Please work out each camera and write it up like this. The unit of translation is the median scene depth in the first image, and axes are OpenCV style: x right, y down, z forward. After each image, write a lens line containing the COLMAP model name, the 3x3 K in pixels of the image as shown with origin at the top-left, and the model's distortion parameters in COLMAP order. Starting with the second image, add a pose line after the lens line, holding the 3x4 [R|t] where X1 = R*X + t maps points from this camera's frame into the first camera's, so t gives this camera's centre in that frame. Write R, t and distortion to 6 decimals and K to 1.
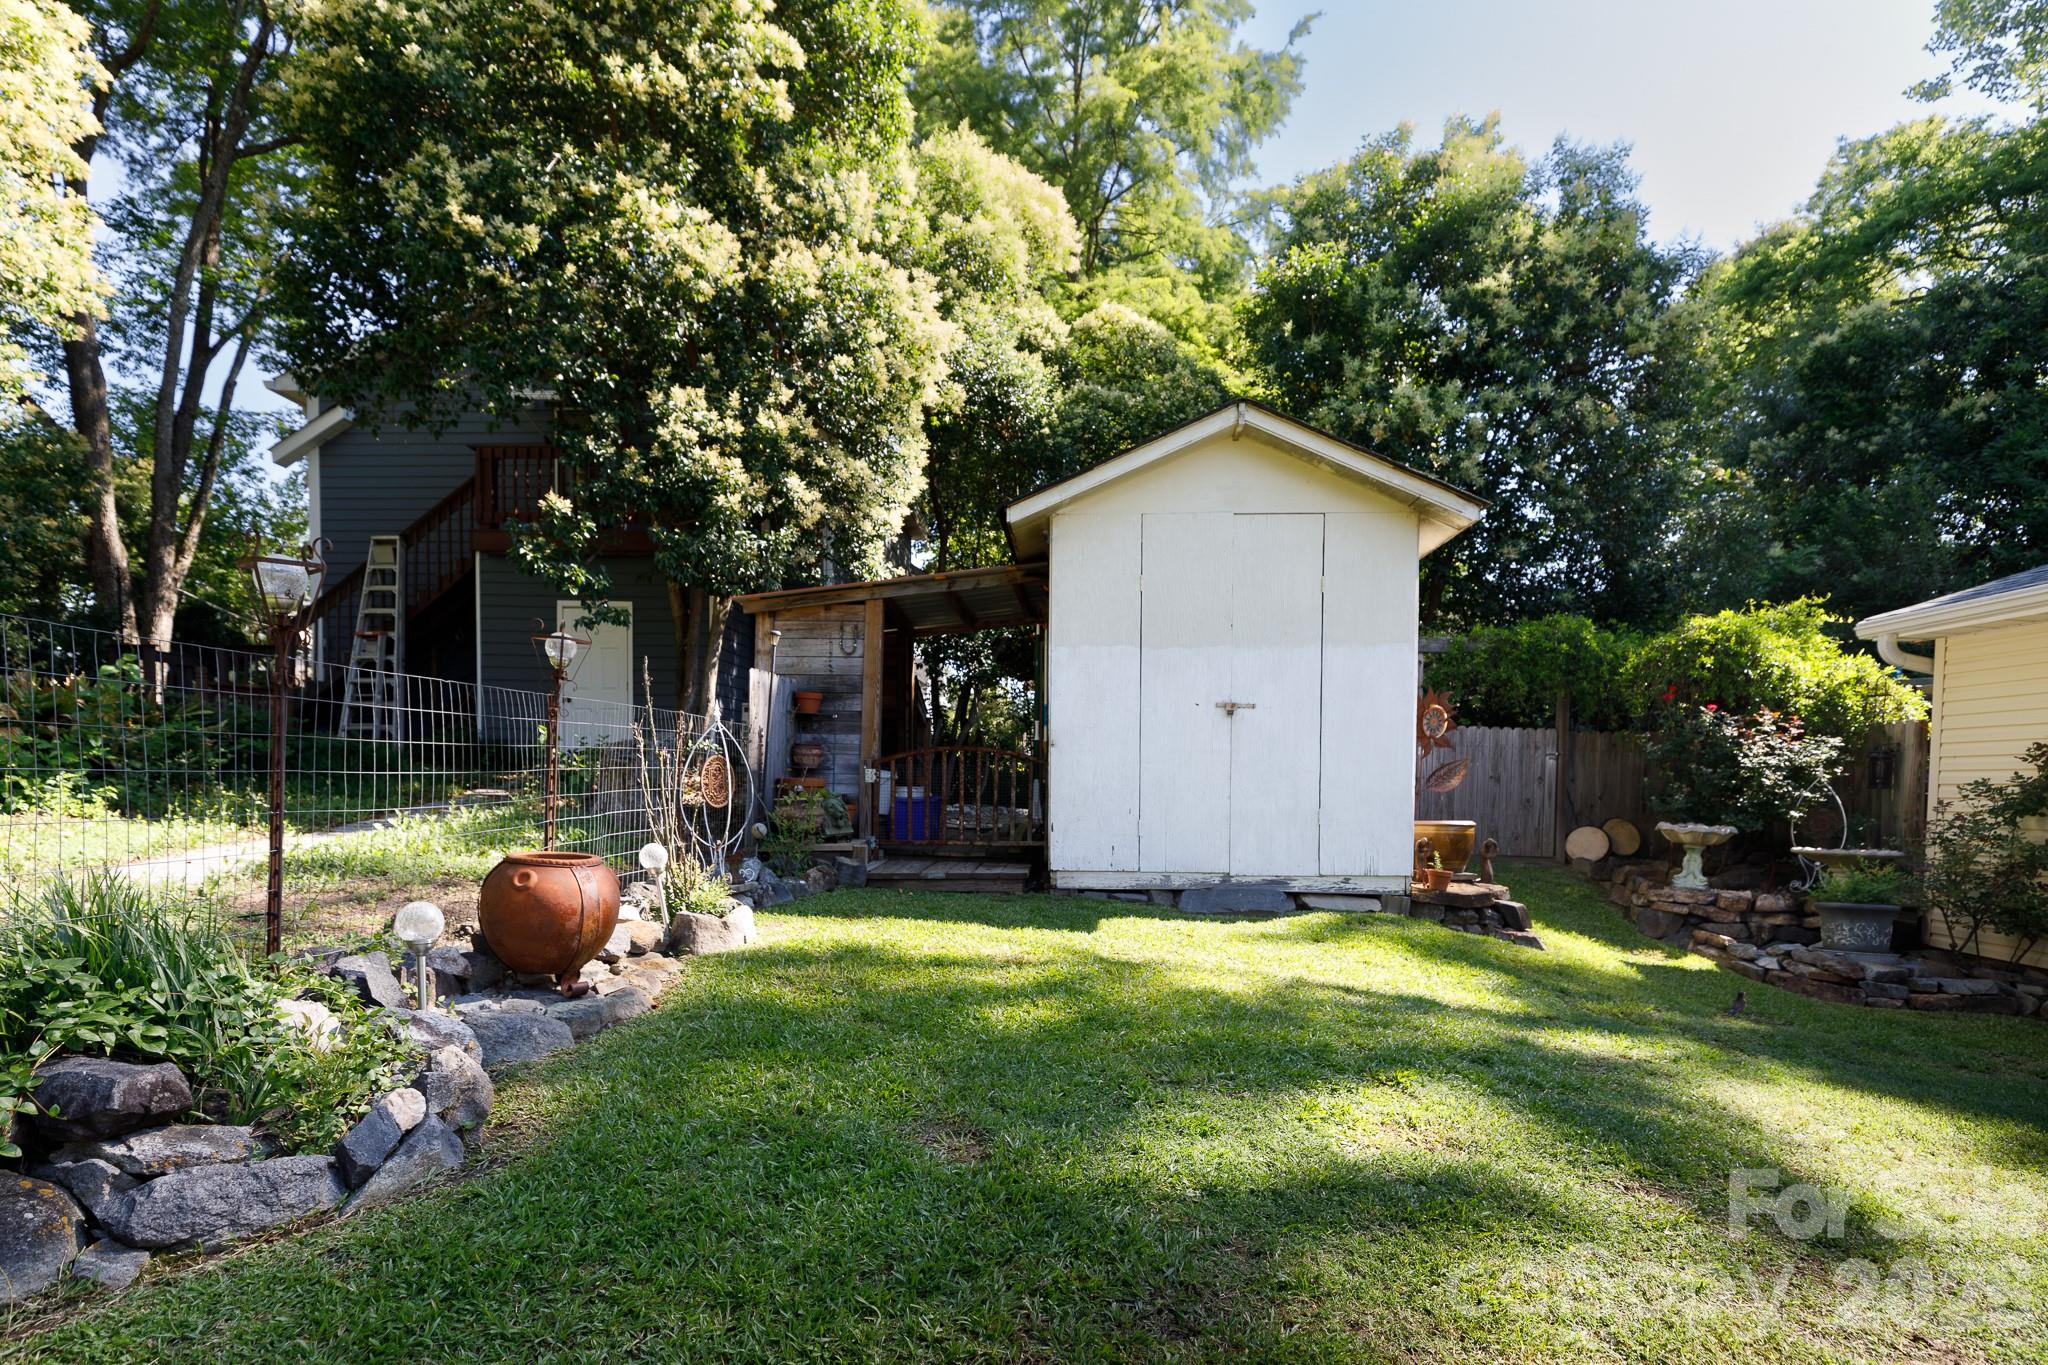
lens RADIAL K [[978.1, 0, 1031.8], [0, 978.1, 824.5], [0, 0, 1]] dist [-0.011348, 0.001030]
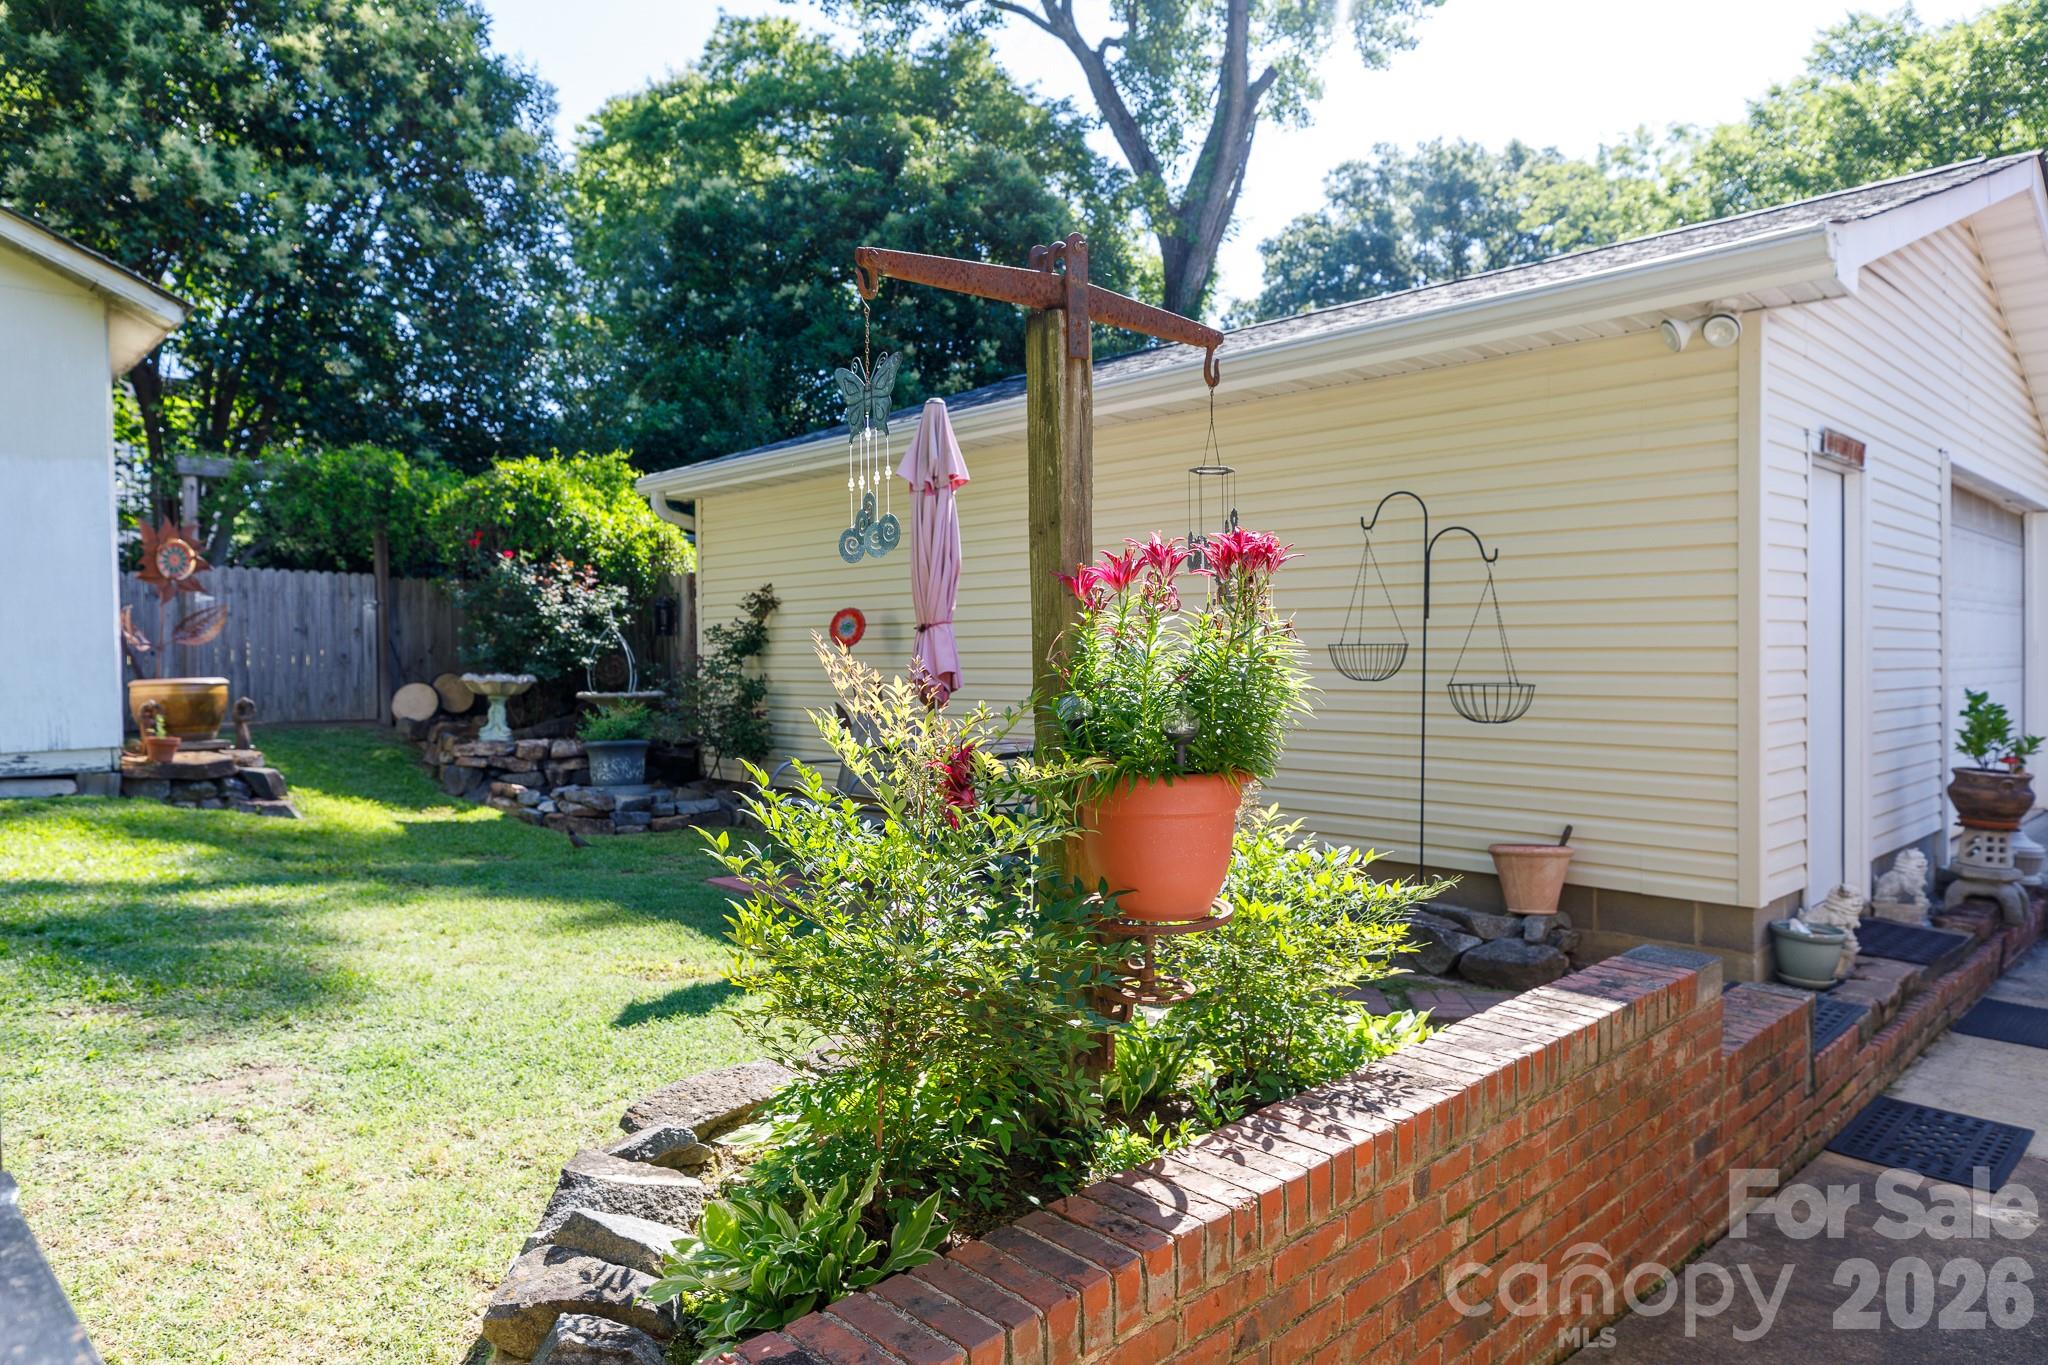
lens RADIAL K [[1256.4, 0, 1011.8], [0, 1256.4, 675.9], [0, 0, 1]] dist [0.003614, 0.001475]
pose [[0.693111, -0.032683, 0.720090, 0.103350], [0.050570, 0.998715, -0.003346, 0.023946], [-0.719055, 0.038734, 0.693873, -0.181200]]
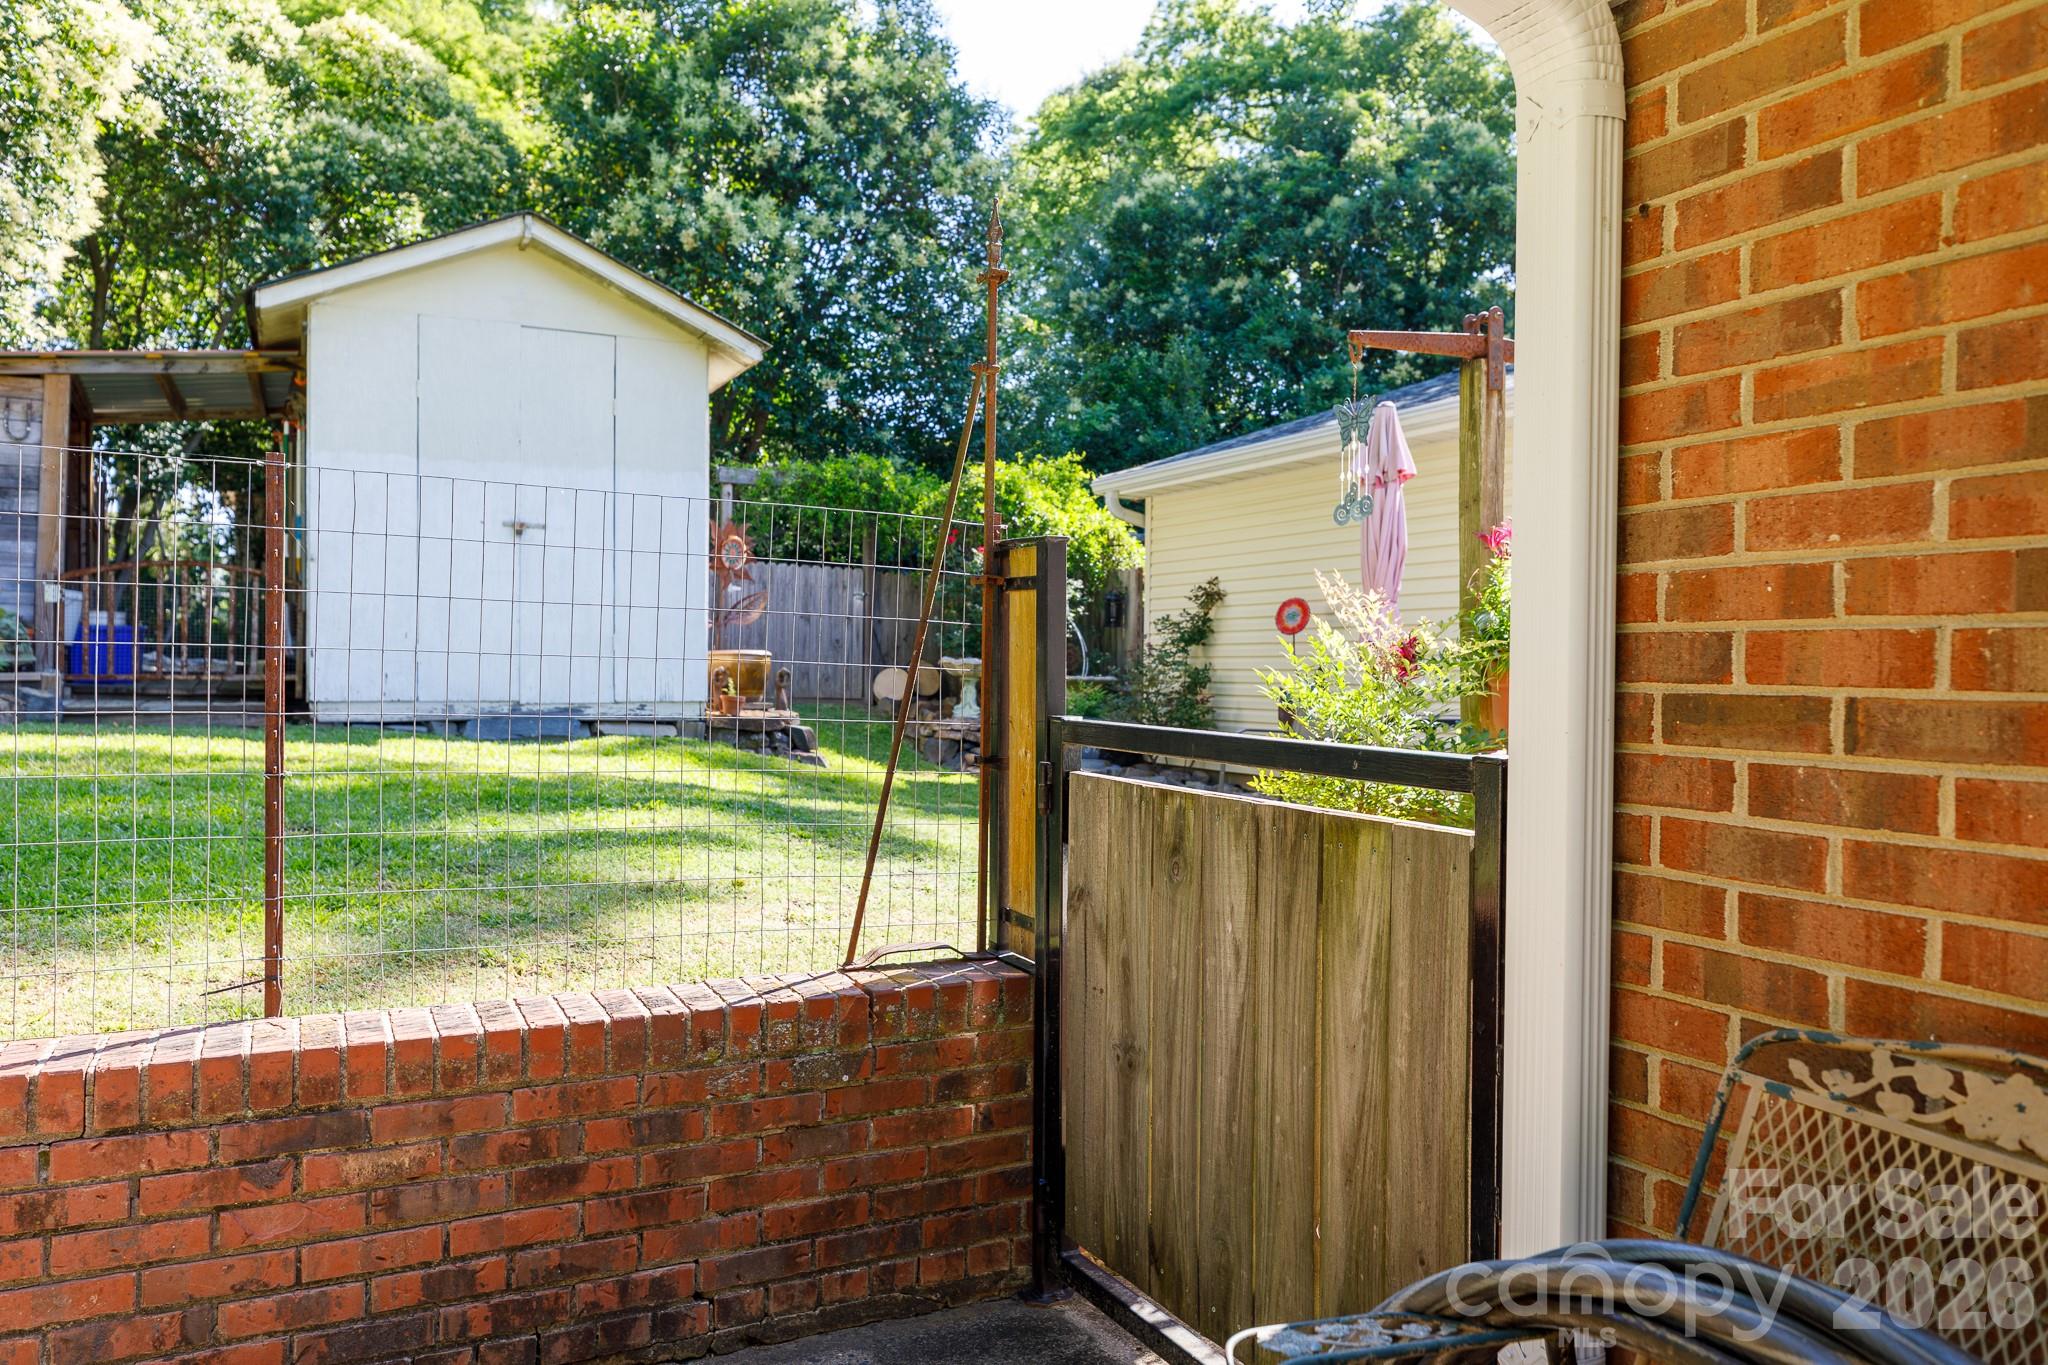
lens RADIAL K [[1491.6, 0, 1012.7], [0, 1491.6, 679.2], [0, 0, 1]] dist [0.005785, -0.000868]
pose [[0.872205, -0.001722, 0.489138, -0.062054], [0.021519, 0.999161, -0.034855, 0.062238], [-0.488668, 0.040926, 0.871509, -0.347118]]
